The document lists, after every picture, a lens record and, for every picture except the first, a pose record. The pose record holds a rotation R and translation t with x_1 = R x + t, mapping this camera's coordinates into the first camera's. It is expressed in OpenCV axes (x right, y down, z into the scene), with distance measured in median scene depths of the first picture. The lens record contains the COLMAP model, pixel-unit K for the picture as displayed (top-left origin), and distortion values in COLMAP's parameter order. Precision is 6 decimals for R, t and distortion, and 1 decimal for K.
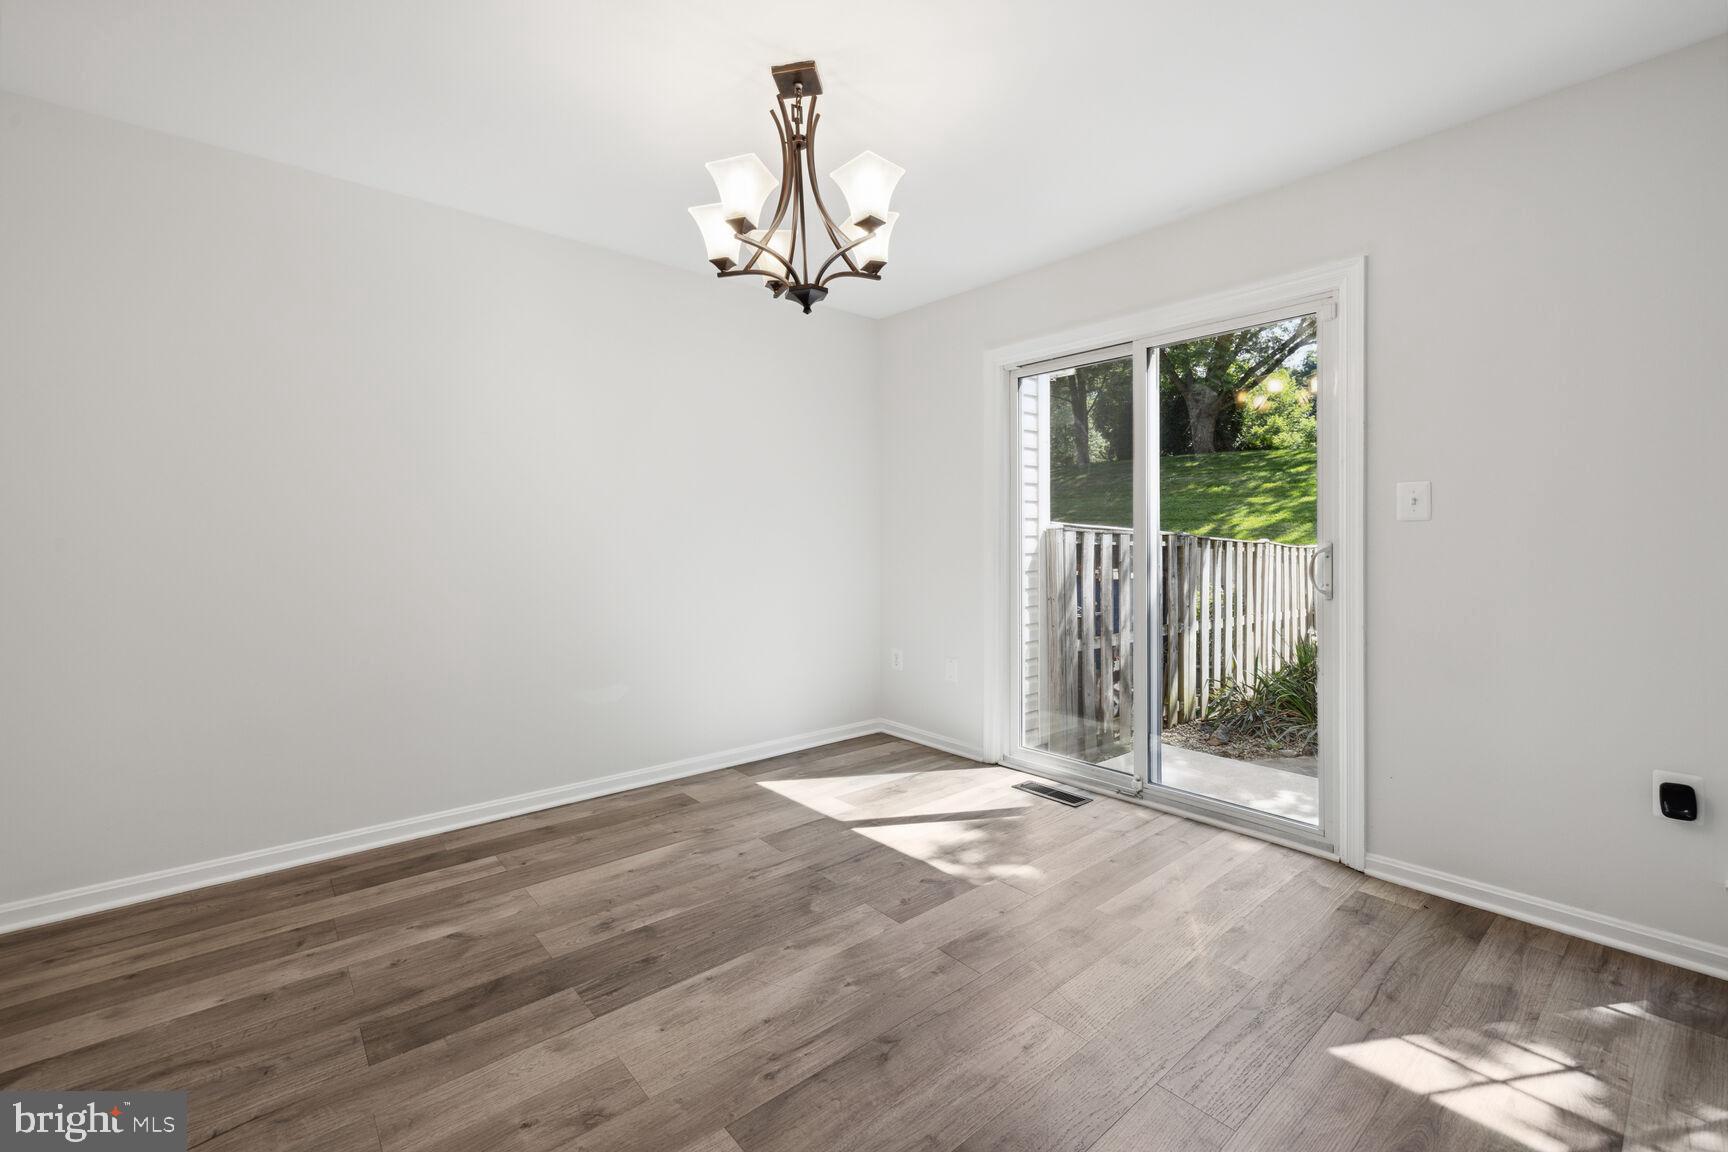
lens RADIAL K [[729.3, 0, 851.5], [0, 729.3, 541.8], [0, 0, 1]] dist [0.001789, 0.000550]
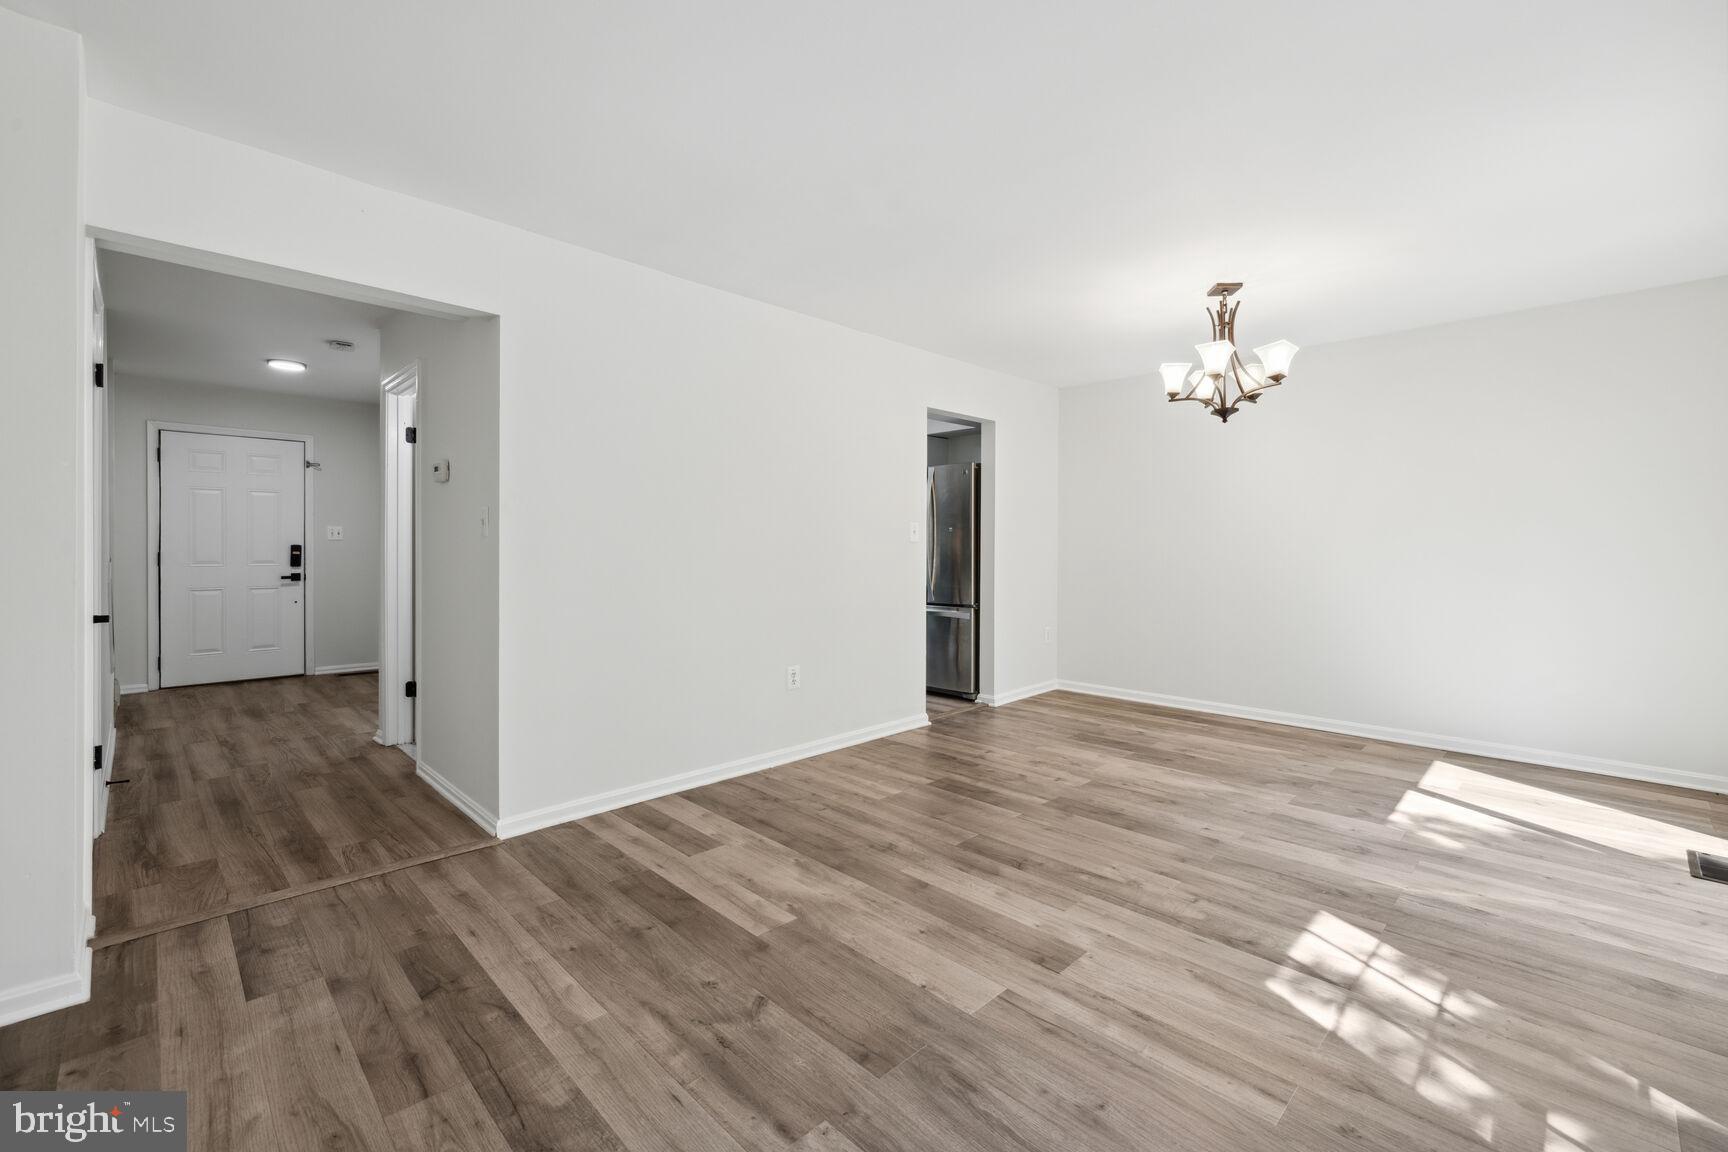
lens RADIAL K [[729.3, 0, 851.5], [0, 729.3, 541.8], [0, 0, 1]] dist [0.001789, 0.000550]
pose [[0.075641, -0.004028, -0.997127, 1.511912], [-0.005870, 0.999973, -0.004485, -0.010822], [0.997118, 0.006192, 0.075615, -0.025329]]
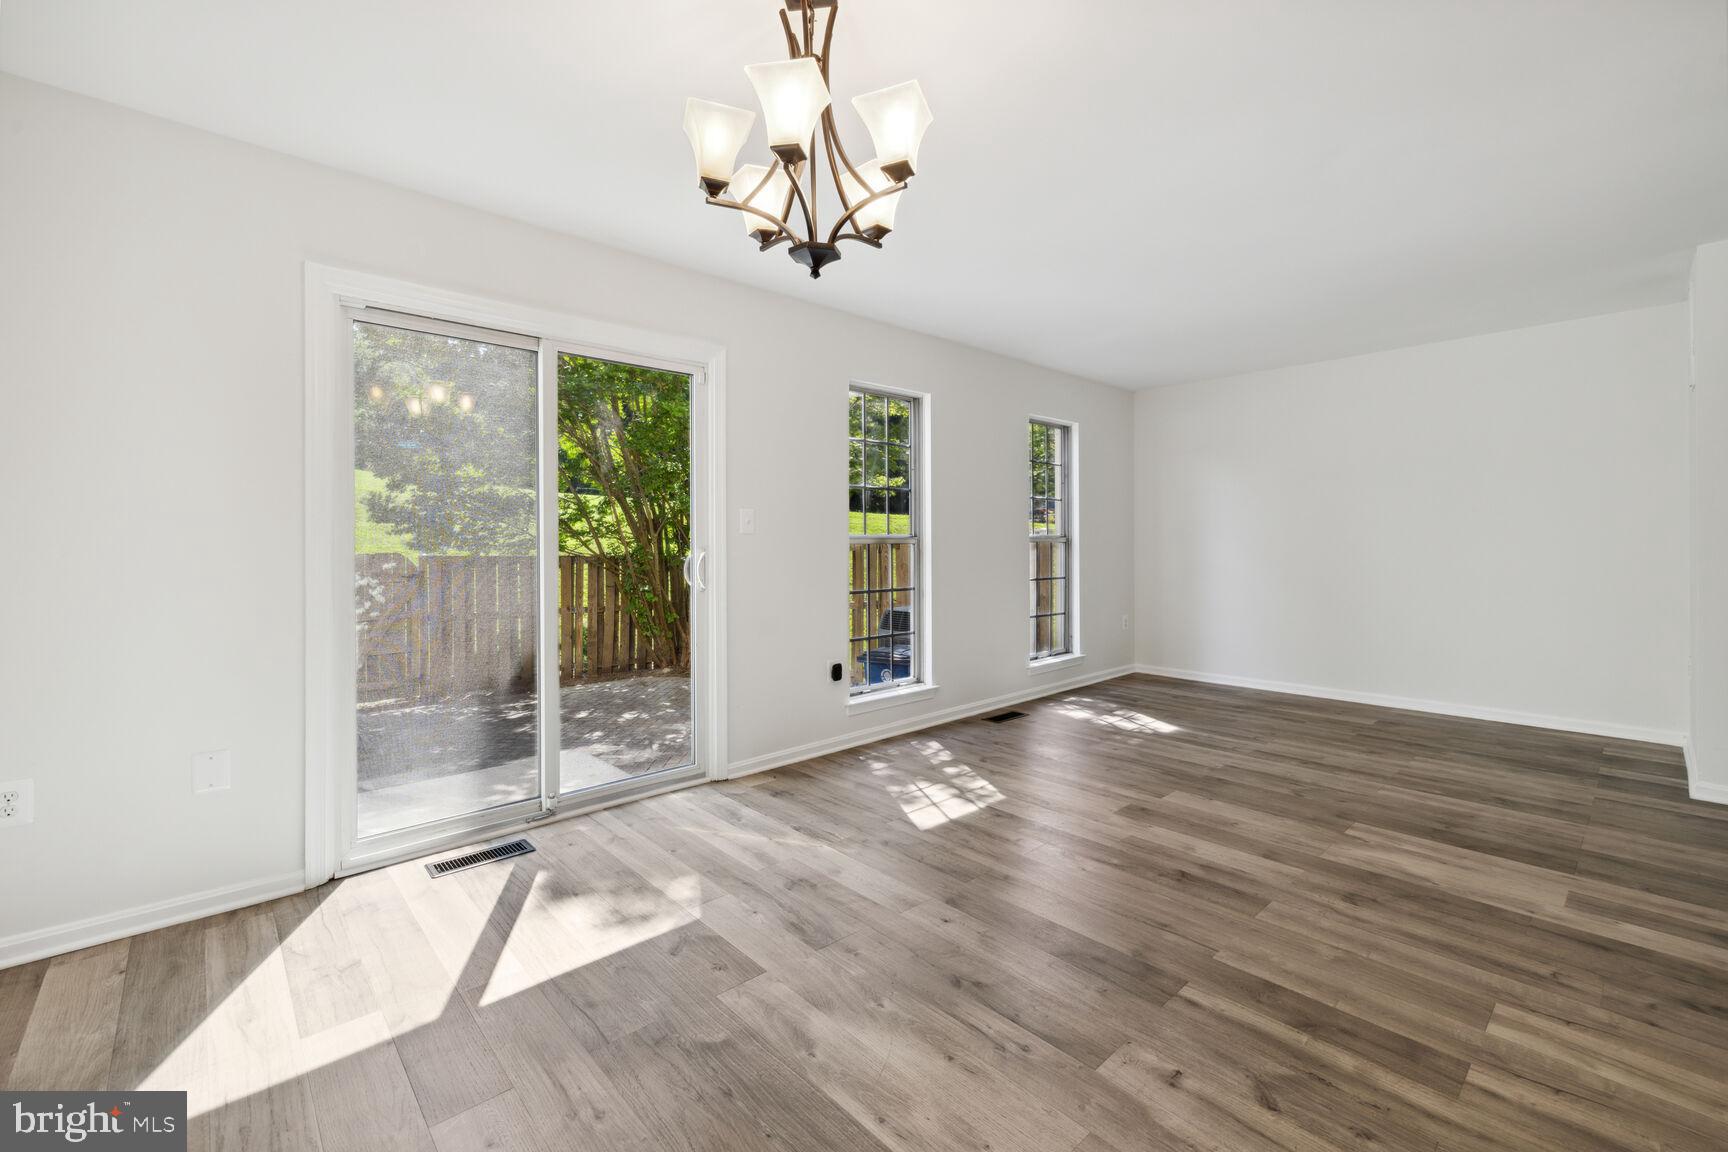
lens RADIAL K [[729.3, 0, 851.5], [0, 729.3, 541.8], [0, 0, 1]] dist [0.001789, 0.000550]
pose [[-0.035452, 0.003972, 0.999363, -0.838701], [0.006619, 0.999971, -0.003740, -0.004730], [-0.999349, 0.006482, -0.035477, 0.919429]]
